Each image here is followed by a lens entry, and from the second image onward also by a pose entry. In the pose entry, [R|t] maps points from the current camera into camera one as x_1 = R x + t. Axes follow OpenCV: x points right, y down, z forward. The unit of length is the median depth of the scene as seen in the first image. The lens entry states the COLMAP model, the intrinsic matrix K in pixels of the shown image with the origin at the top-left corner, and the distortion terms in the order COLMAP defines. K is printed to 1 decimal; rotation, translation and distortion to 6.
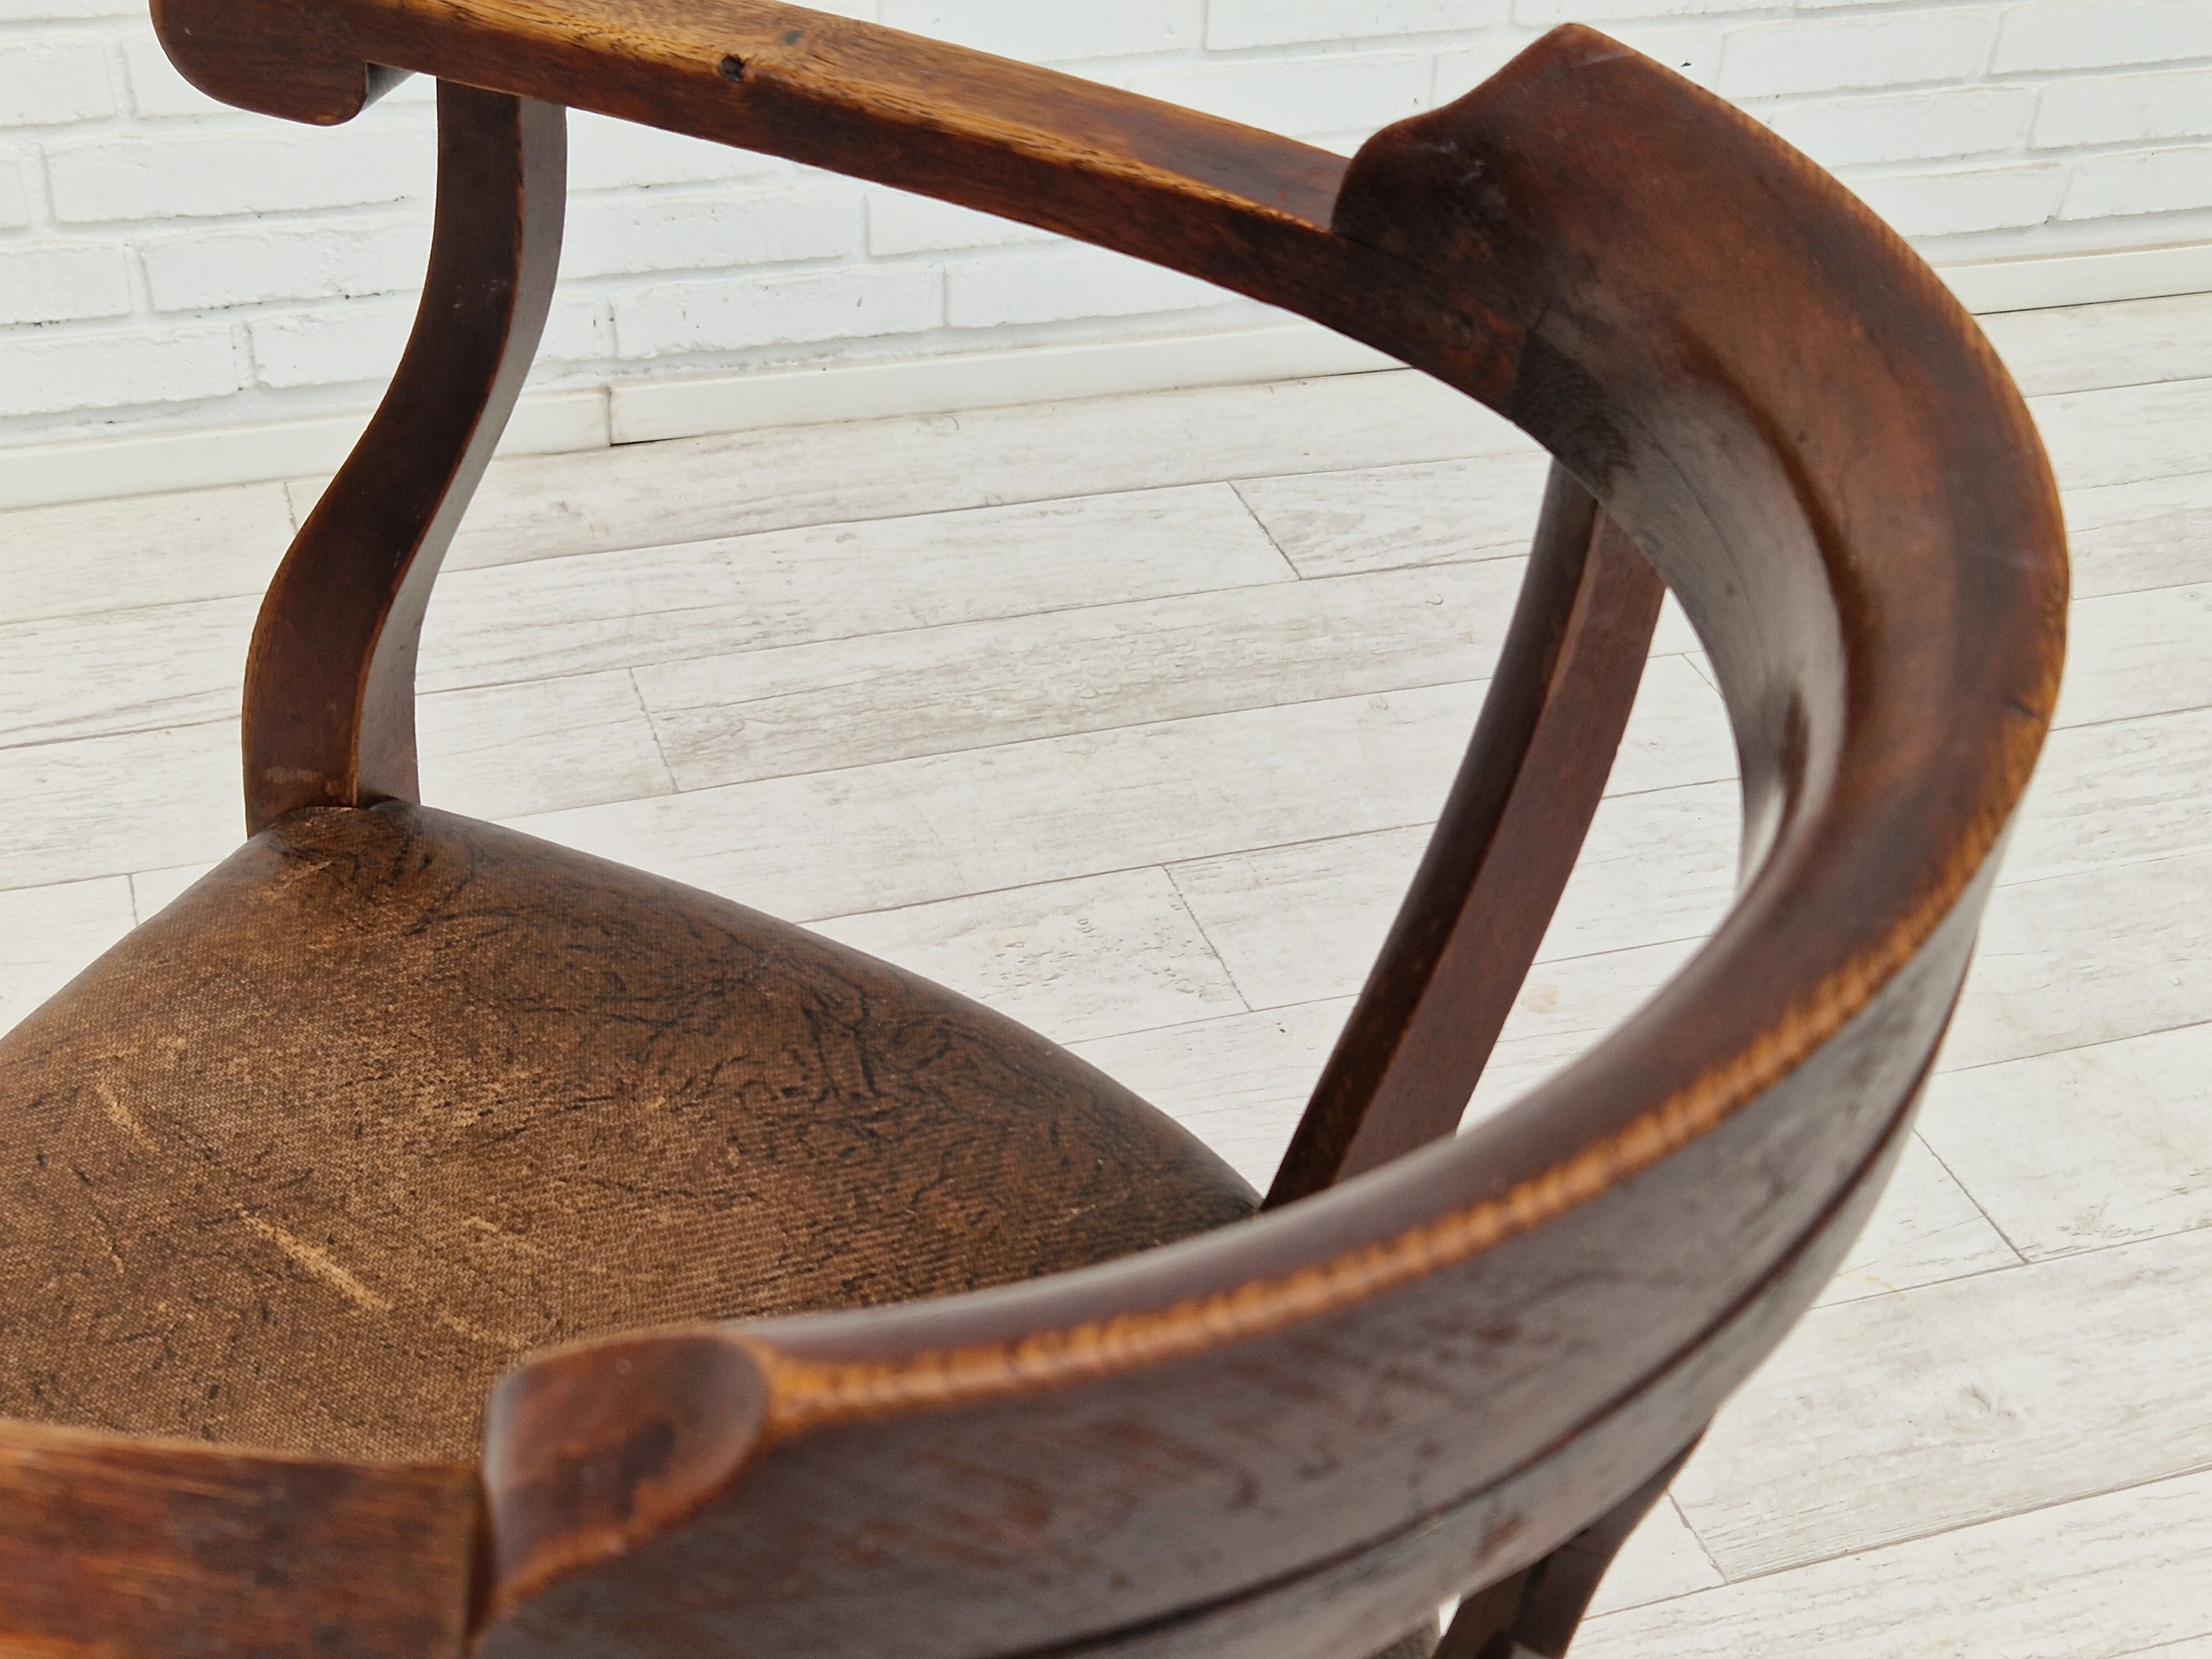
lens RADIAL K [[2875.1, 0, 1119.0], [0, 2875.1, 863.5], [0, 0, 1]] dist [0.067865, 0.000000]
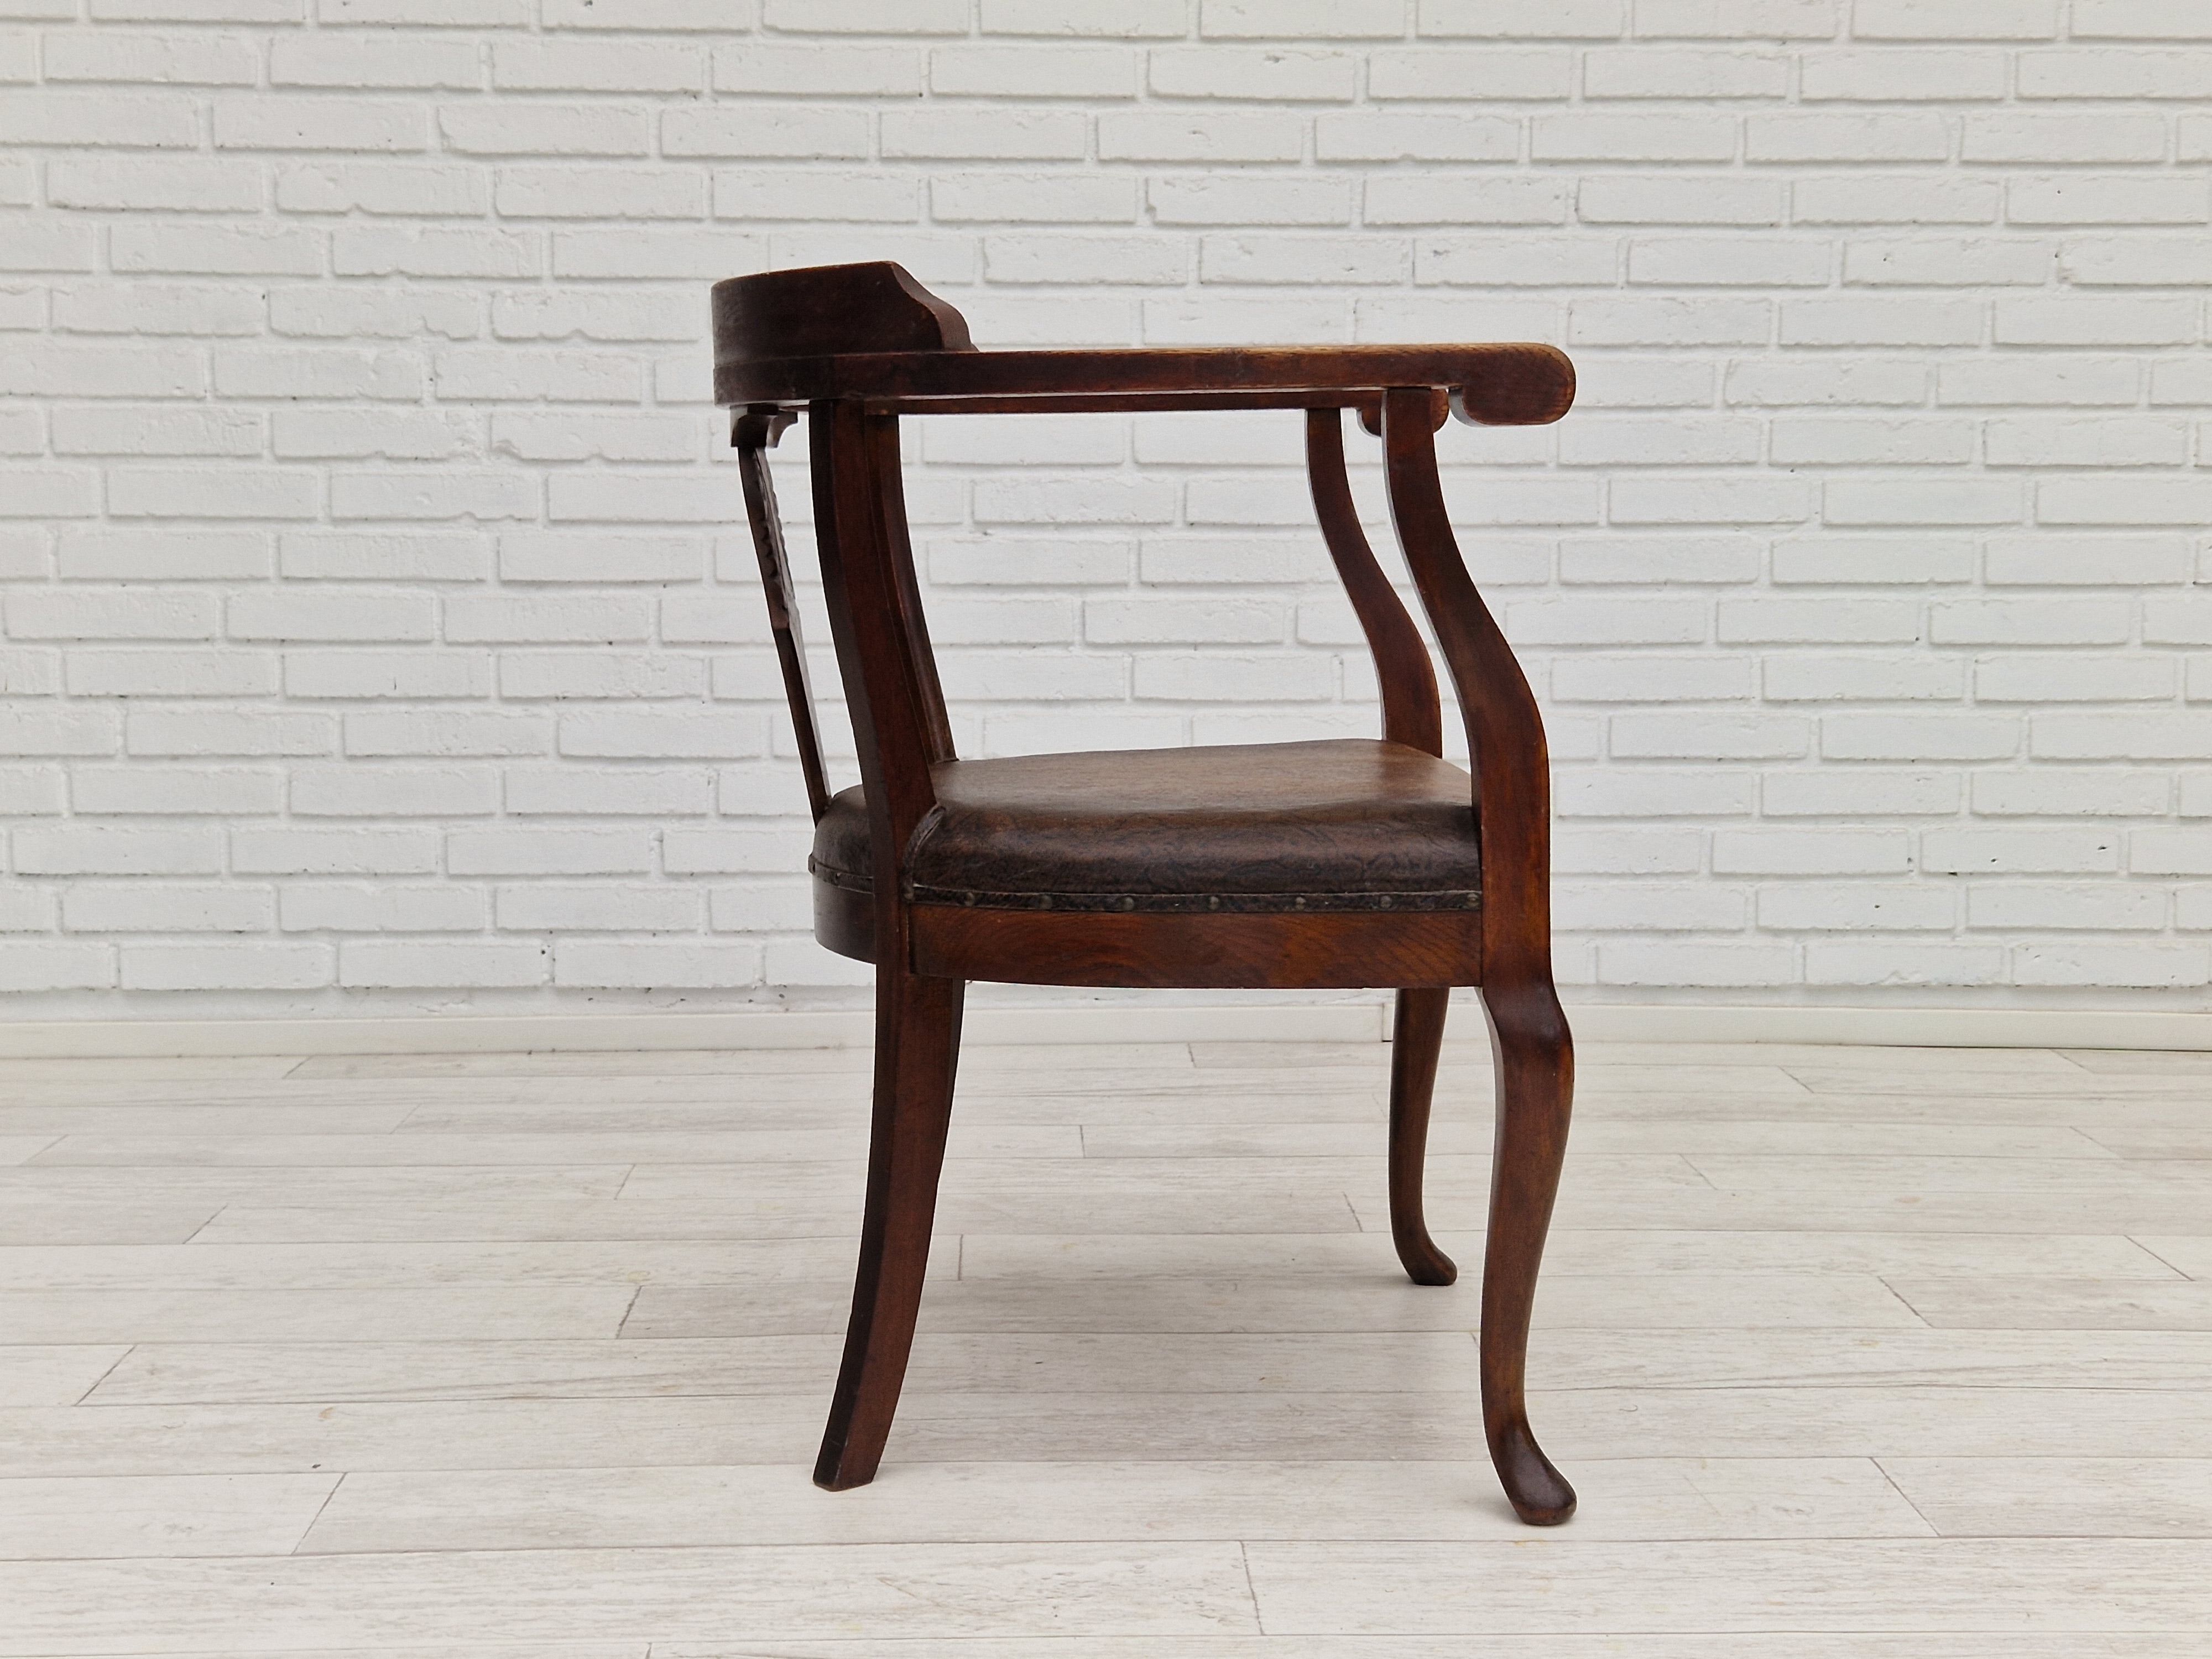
lens RADIAL K [[2875.1, 0, 1095.1], [0, 2875.1, 832.3], [0, 0, 1]] dist [0.067865, 0.000000]
pose [[0.949901, -0.026577, -0.311418, 0.191932], [-0.135418, 0.863004, -0.486710, 0.611187], [0.281690, 0.504498, 0.816170, -0.459010]]
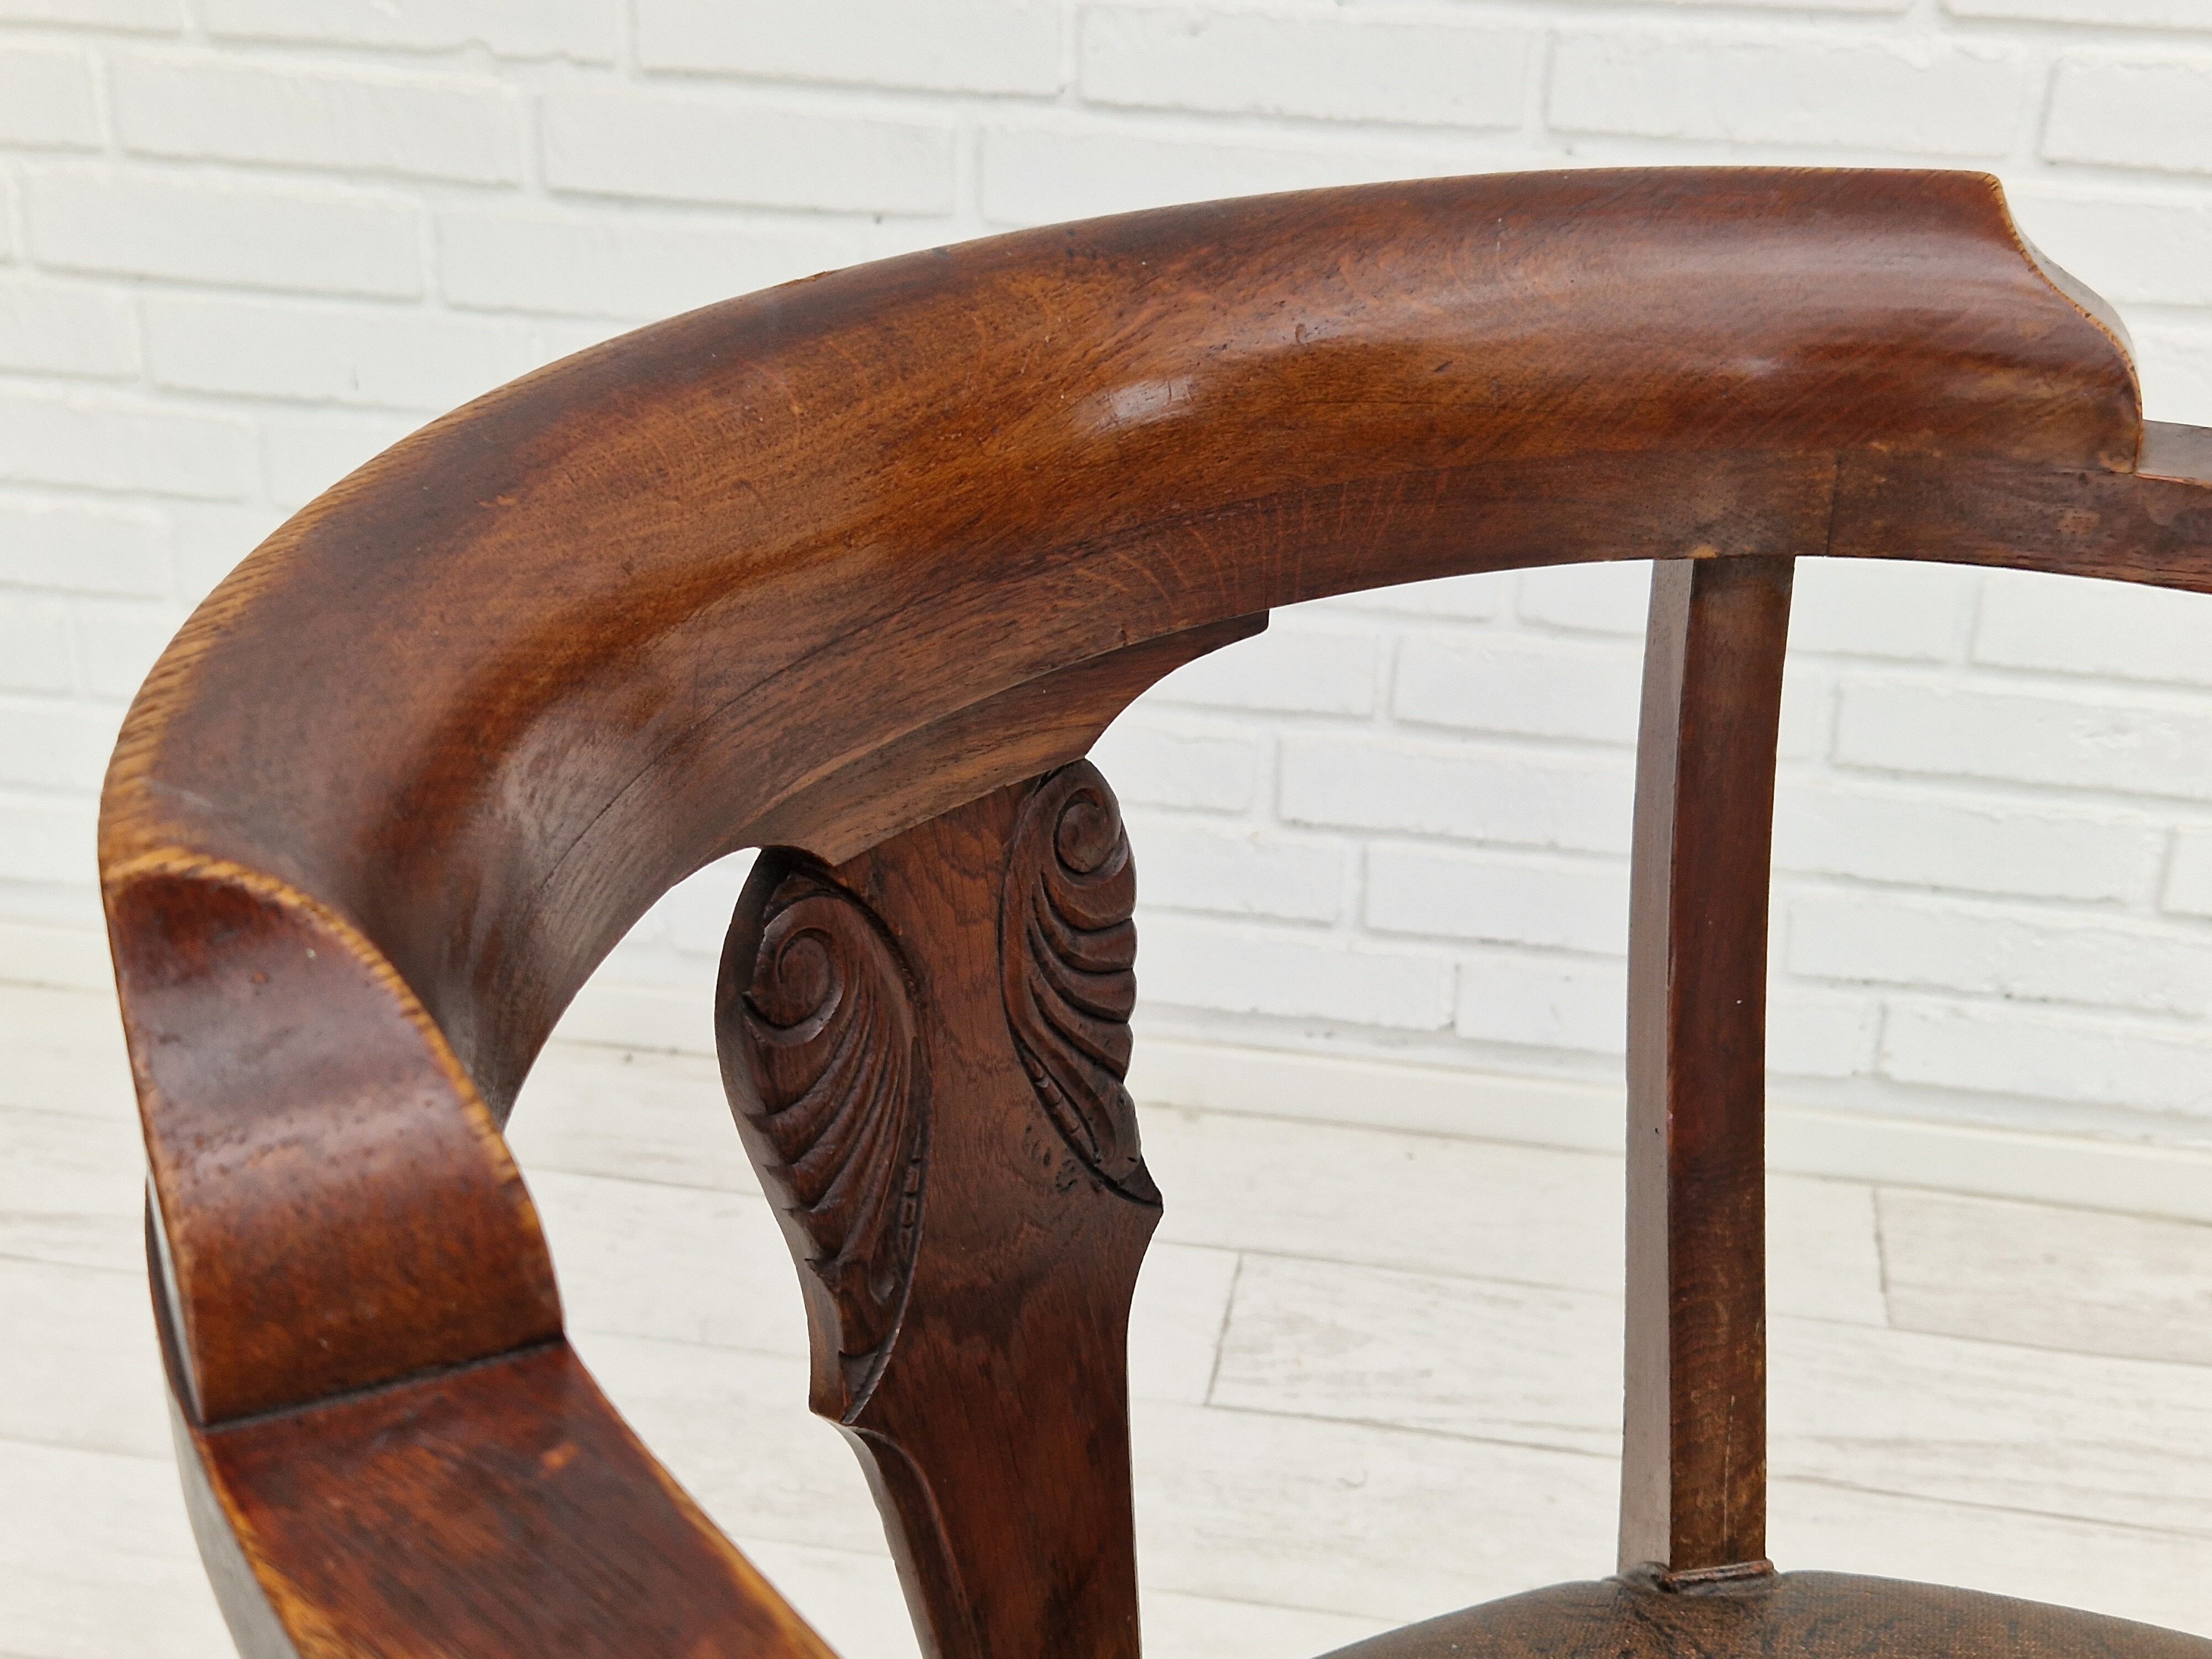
lens RADIAL K [[2875.1, 0, 1112.9], [0, 2875.1, 822.6], [0, 0, 1]] dist [0.067865, 0.000000]
pose [[0.871110, 0.177804, -0.457771, -0.120358], [-0.269786, 0.952159, -0.143556, -0.054580], [0.410346, 0.248553, 0.877404, 0.148865]]
